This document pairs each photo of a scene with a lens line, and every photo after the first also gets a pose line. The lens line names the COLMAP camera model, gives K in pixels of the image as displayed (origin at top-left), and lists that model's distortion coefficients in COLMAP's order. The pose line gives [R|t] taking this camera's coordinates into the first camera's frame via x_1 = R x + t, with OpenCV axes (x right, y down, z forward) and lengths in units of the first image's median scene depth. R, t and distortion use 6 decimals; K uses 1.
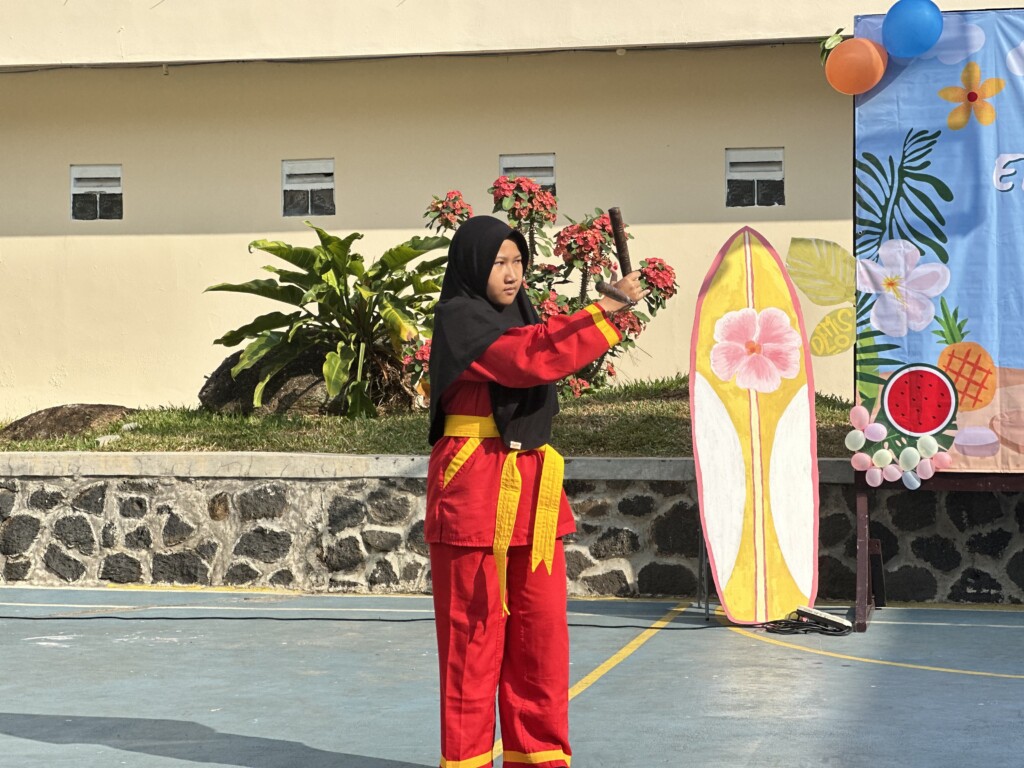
lens RADIAL K [[2319.4, 0, 486.4], [0, 2319.4, 349.7], [0, 0, 1]] dist [0.216456, 0.000000]
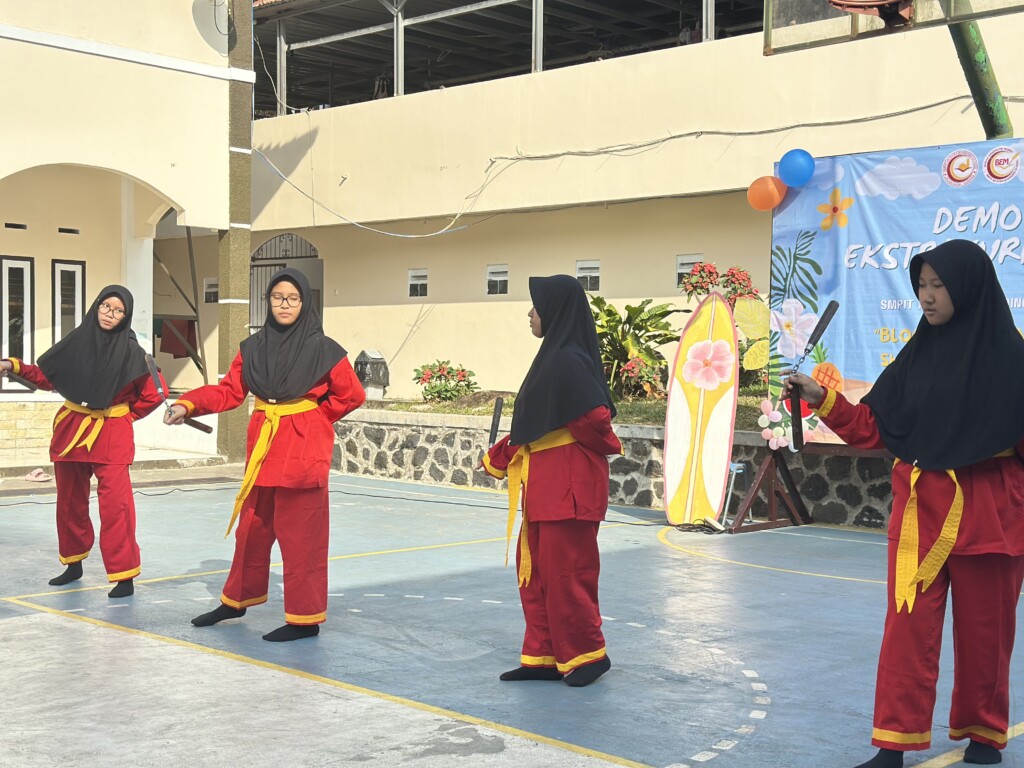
lens RADIAL K [[1424.3, 0, 514.2], [0, 1424.3, 393.5], [0, 0, 1]] dist [0.119256, 0.000000]
pose [[0.870748, 0.031189, -0.490740, 0.489538], [-0.024719, 0.999501, 0.019663, 0.003931], [0.491108, -0.004991, 0.871084, 0.034830]]
